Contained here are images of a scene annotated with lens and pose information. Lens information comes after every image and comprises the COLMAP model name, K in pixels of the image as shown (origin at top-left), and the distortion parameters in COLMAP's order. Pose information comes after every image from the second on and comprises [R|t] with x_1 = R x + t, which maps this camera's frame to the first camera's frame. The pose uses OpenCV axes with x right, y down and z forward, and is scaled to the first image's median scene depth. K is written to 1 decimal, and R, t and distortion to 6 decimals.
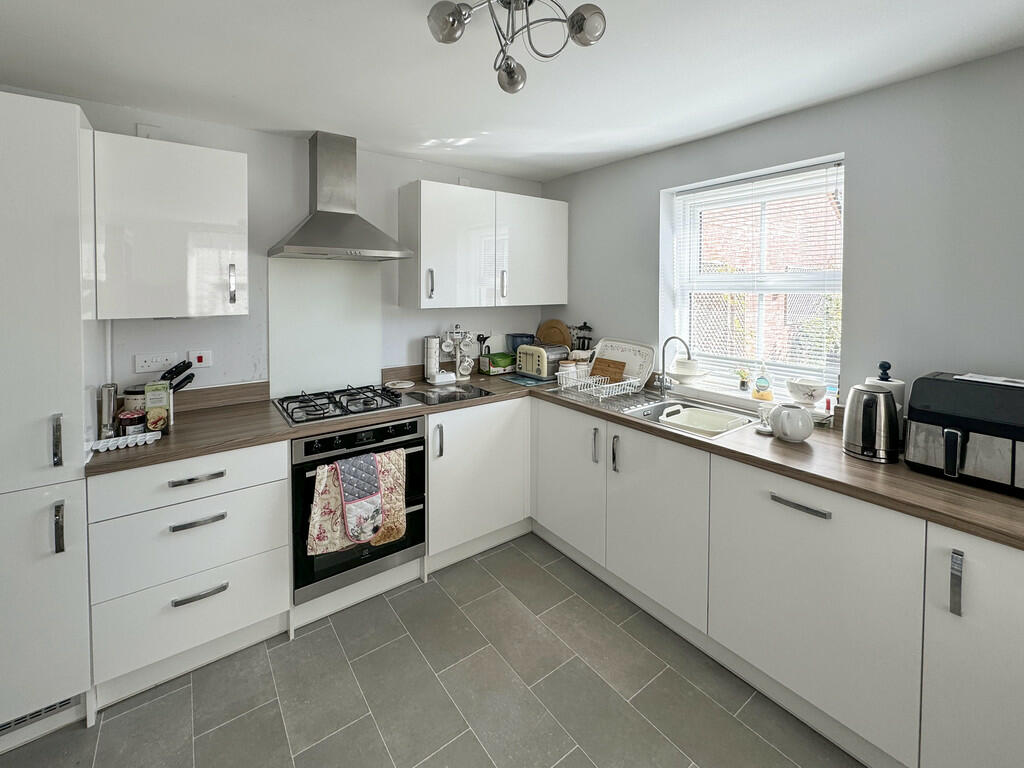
lens RADIAL K [[410.9, 0, 499.2], [0, 410.9, 298.2], [0, 0, 1]] dist [0.000067, 0.000127]
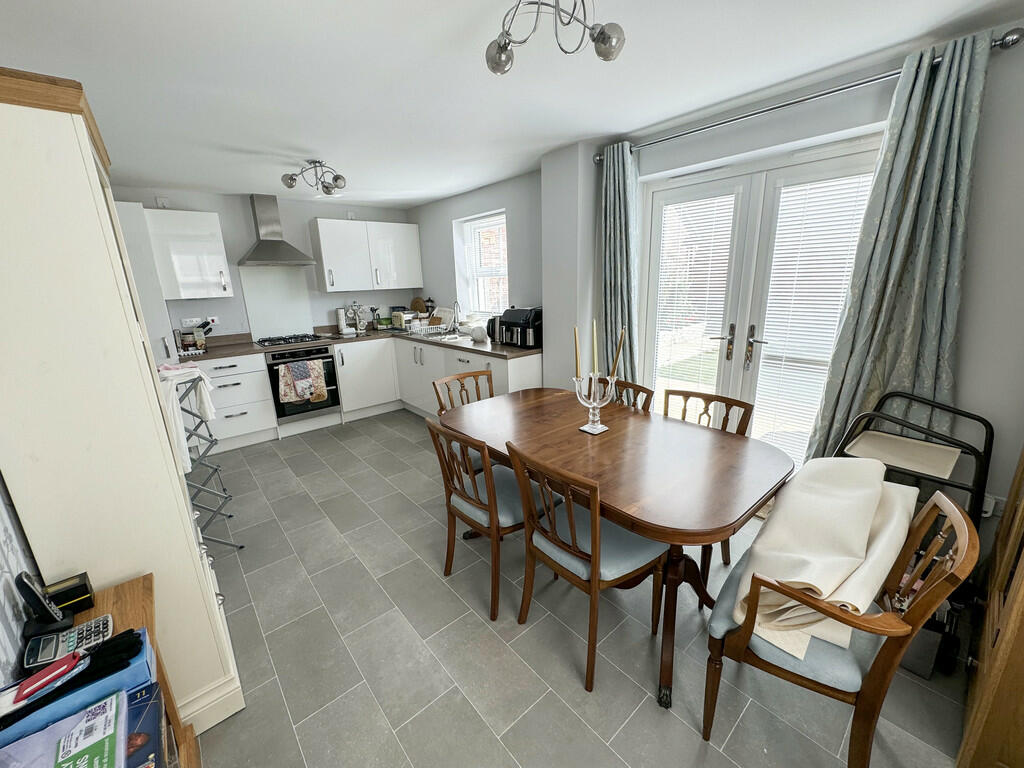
lens RADIAL K [[410.9, 0, 511.9], [0, 410.9, 386.1], [0, 0, 1]] dist [0.000067, 0.000127]
pose [[0.998006, -0.047373, 0.041715, 0.626425], [0.036901, 0.974044, 0.223331, 0.063811], [-0.051212, -0.221346, 0.973850, -1.095483]]
